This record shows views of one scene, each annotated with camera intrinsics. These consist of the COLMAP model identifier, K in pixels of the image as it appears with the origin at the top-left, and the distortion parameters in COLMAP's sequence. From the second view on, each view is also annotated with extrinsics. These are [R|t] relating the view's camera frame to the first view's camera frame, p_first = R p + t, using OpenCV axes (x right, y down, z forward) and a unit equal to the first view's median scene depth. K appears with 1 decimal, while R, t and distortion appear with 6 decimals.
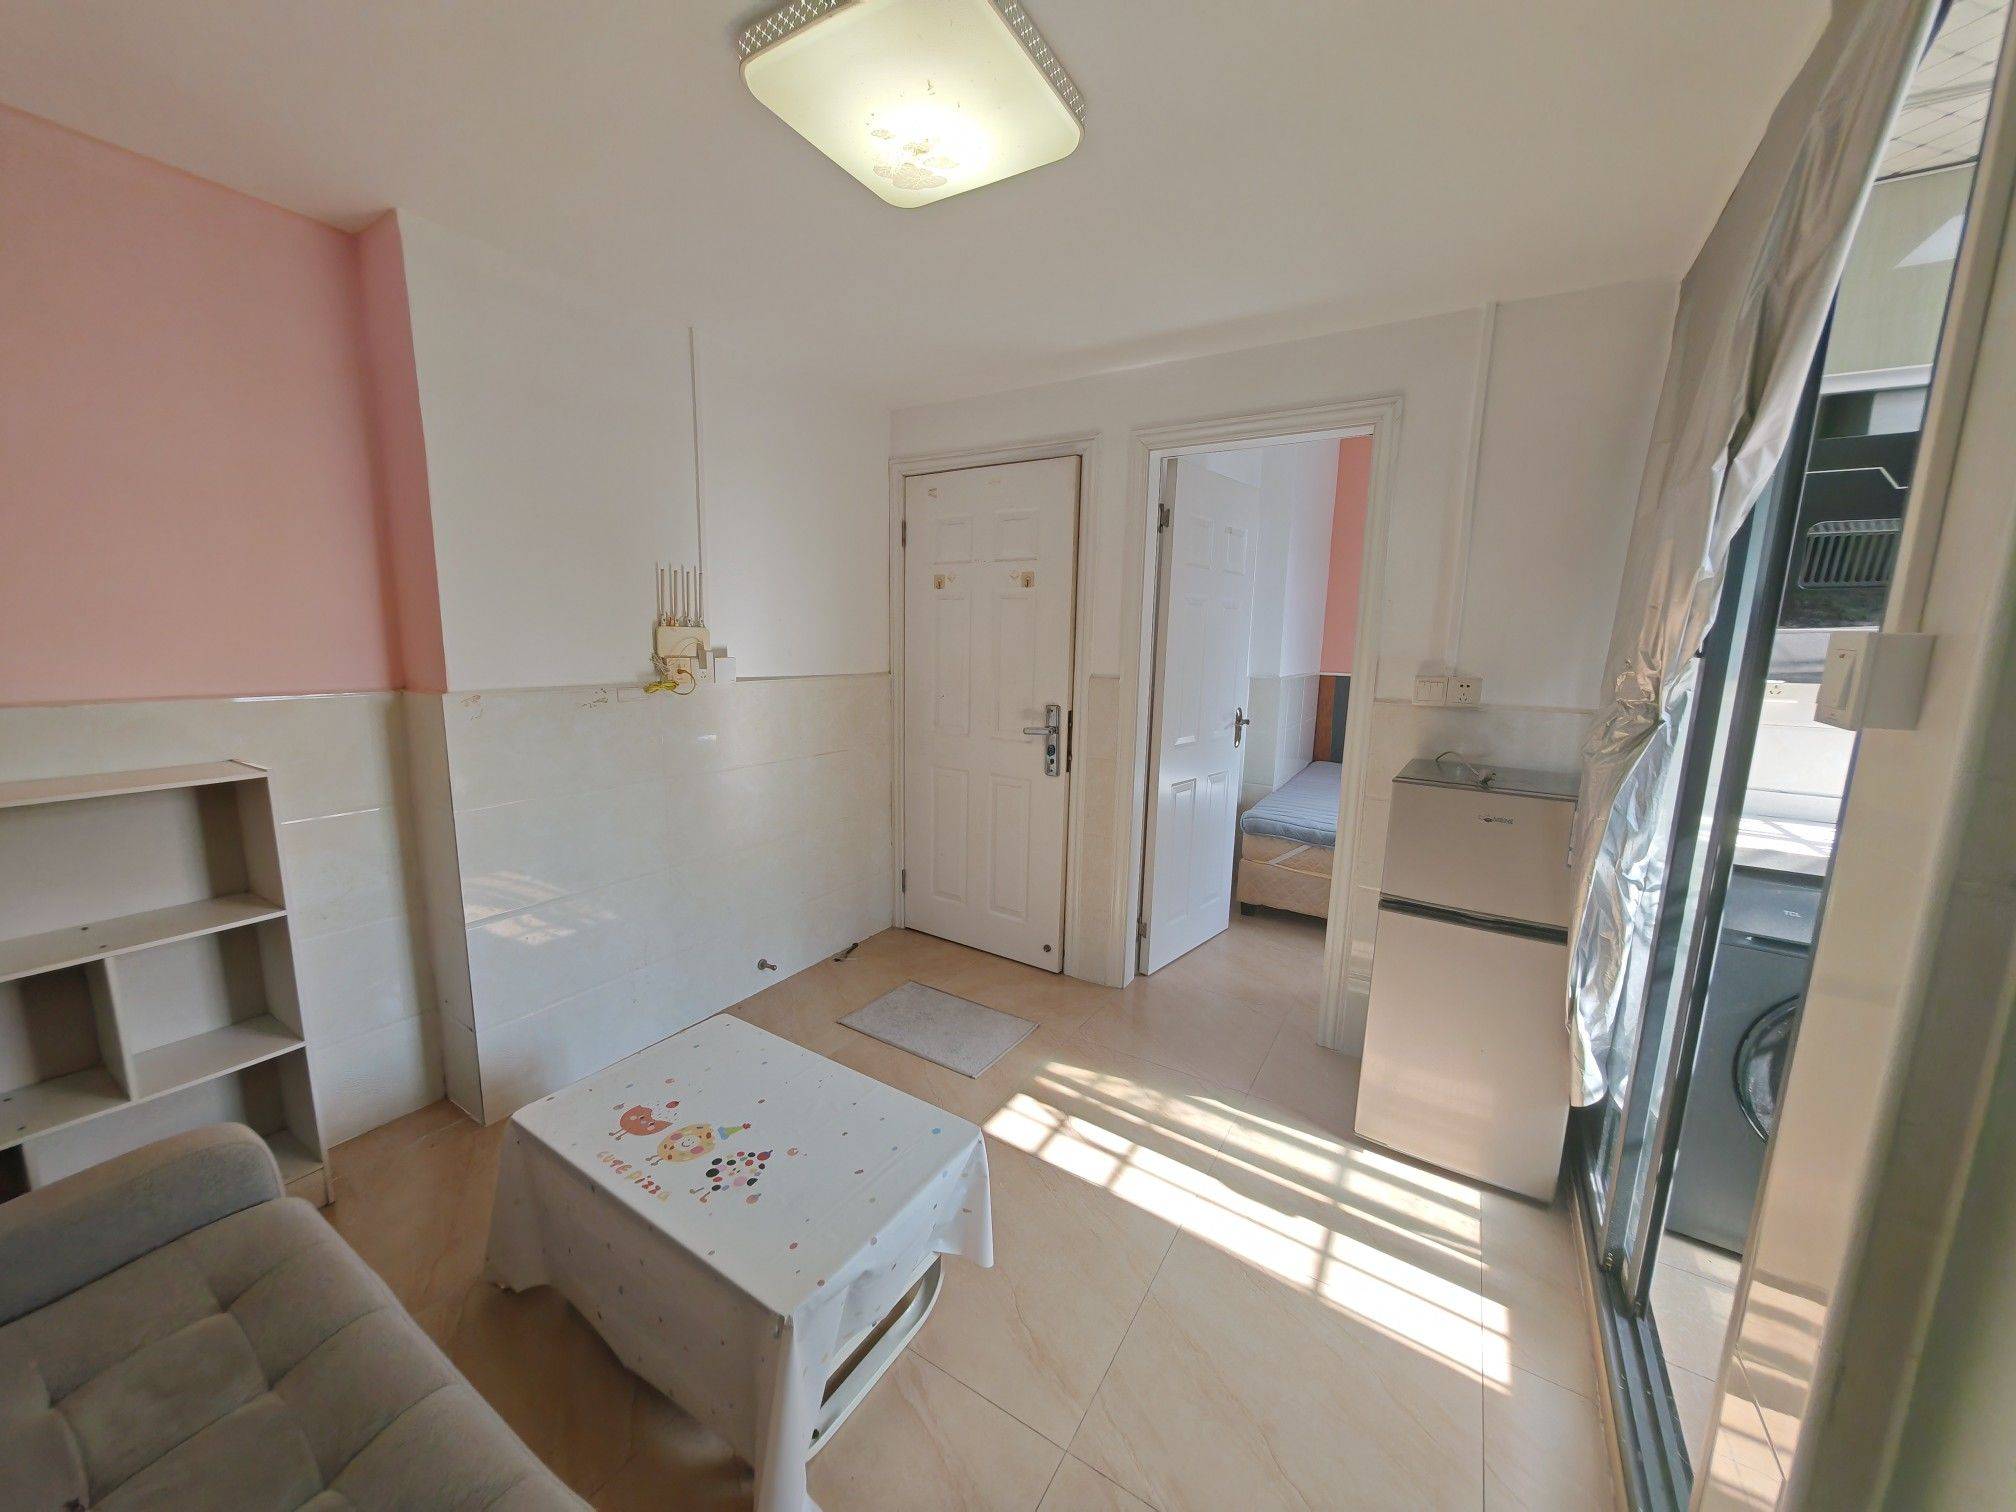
lens RADIAL K [[752.3, 0, 997.4], [0, 752.3, 758.6], [0, 0, 1]] dist [-0.000734, 0.000046]
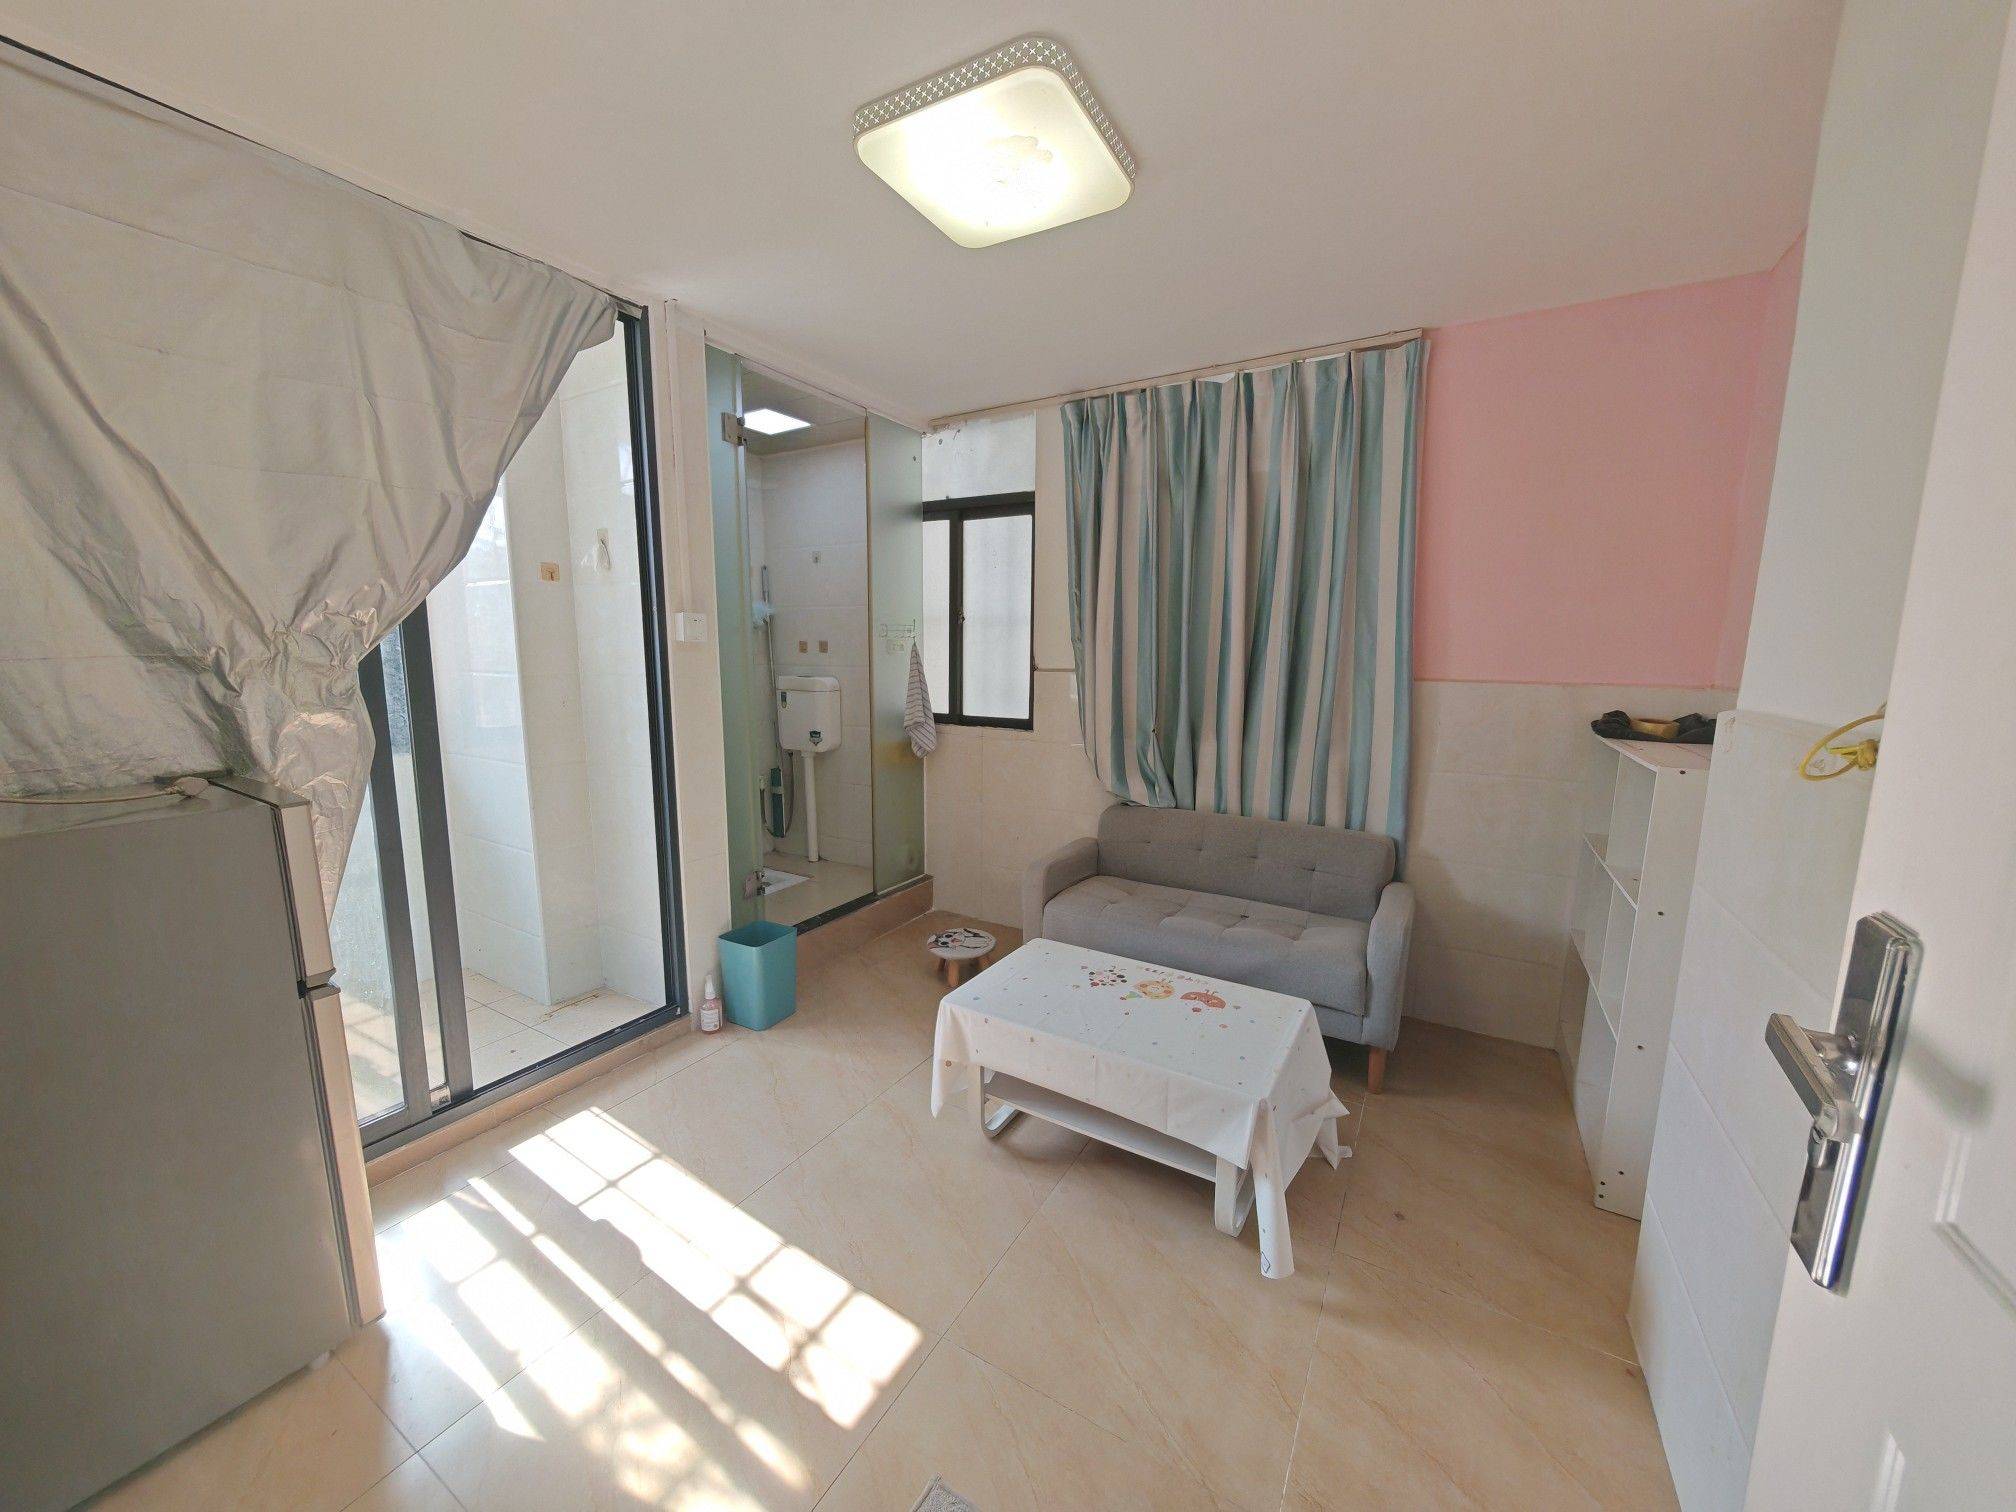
lens RADIAL K [[754.4, 0, 1010.6], [0, 754.4, 758.9], [0, 0, 1]] dist [-0.001125, 0.000103]
pose [[-0.999190, -0.025461, -0.031157, -0.060391], [-0.033811, 0.951073, 0.307111, -0.196790], [0.021813, 0.307916, -0.951164, 1.404569]]
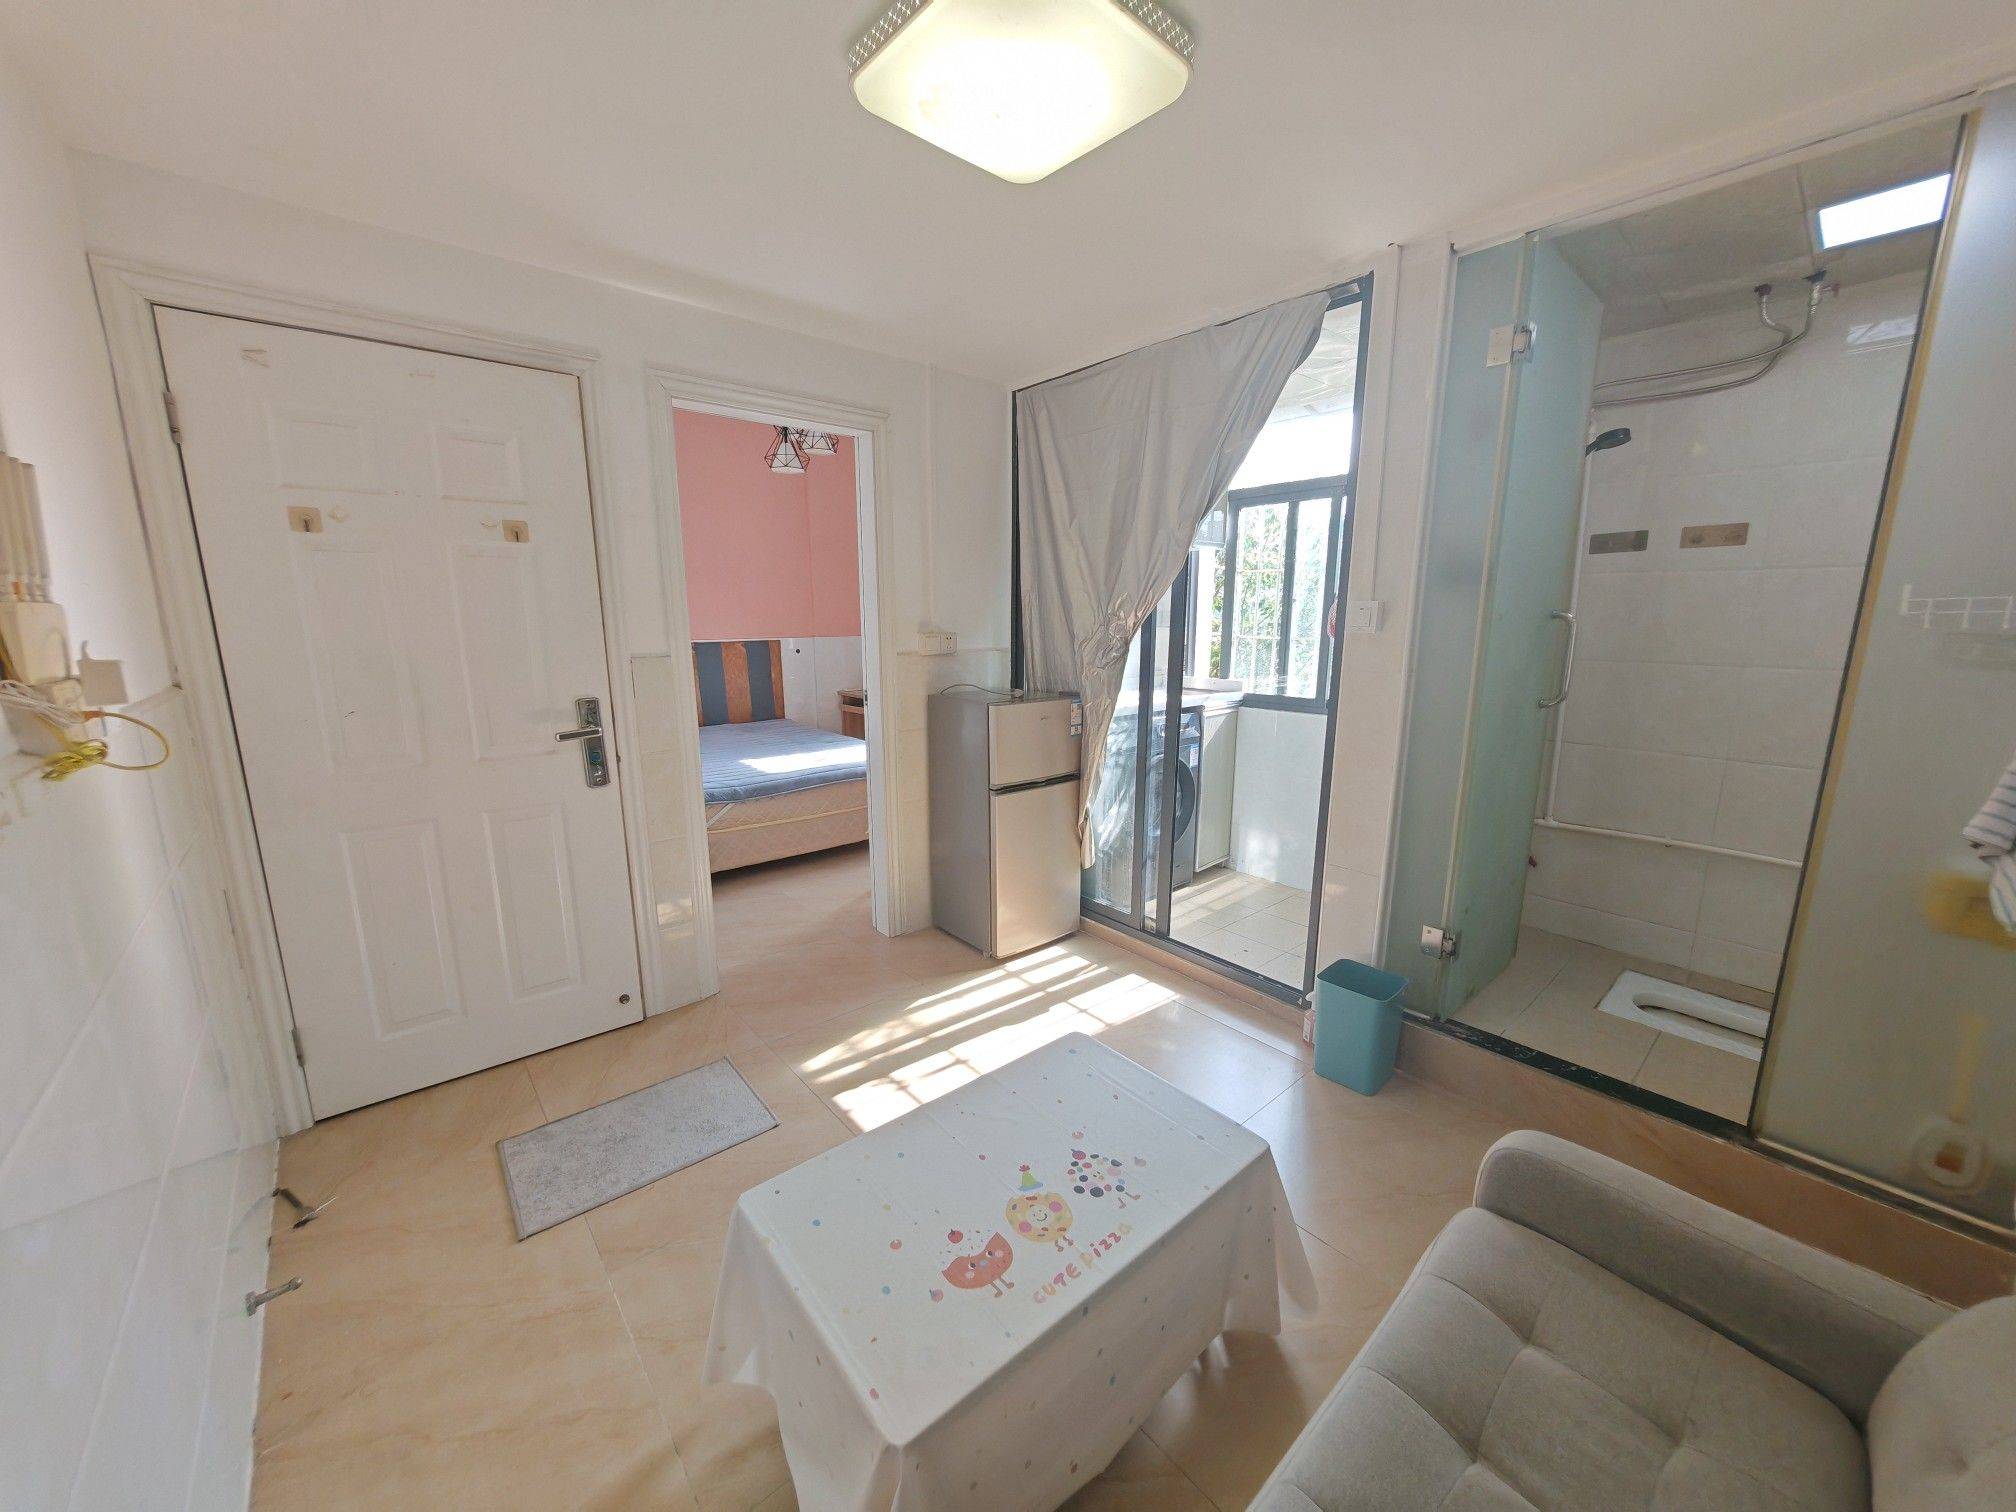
lens RADIAL K [[754.4, 0, 1010.6], [0, 754.4, 758.9], [0, 0, 1]] dist [-0.001125, 0.000103]
pose [[0.292045, -0.203551, 0.934493, -0.714303], [0.164510, 0.973217, 0.160574, -0.083199], [-0.942150, 0.106839, 0.317709, 0.456082]]
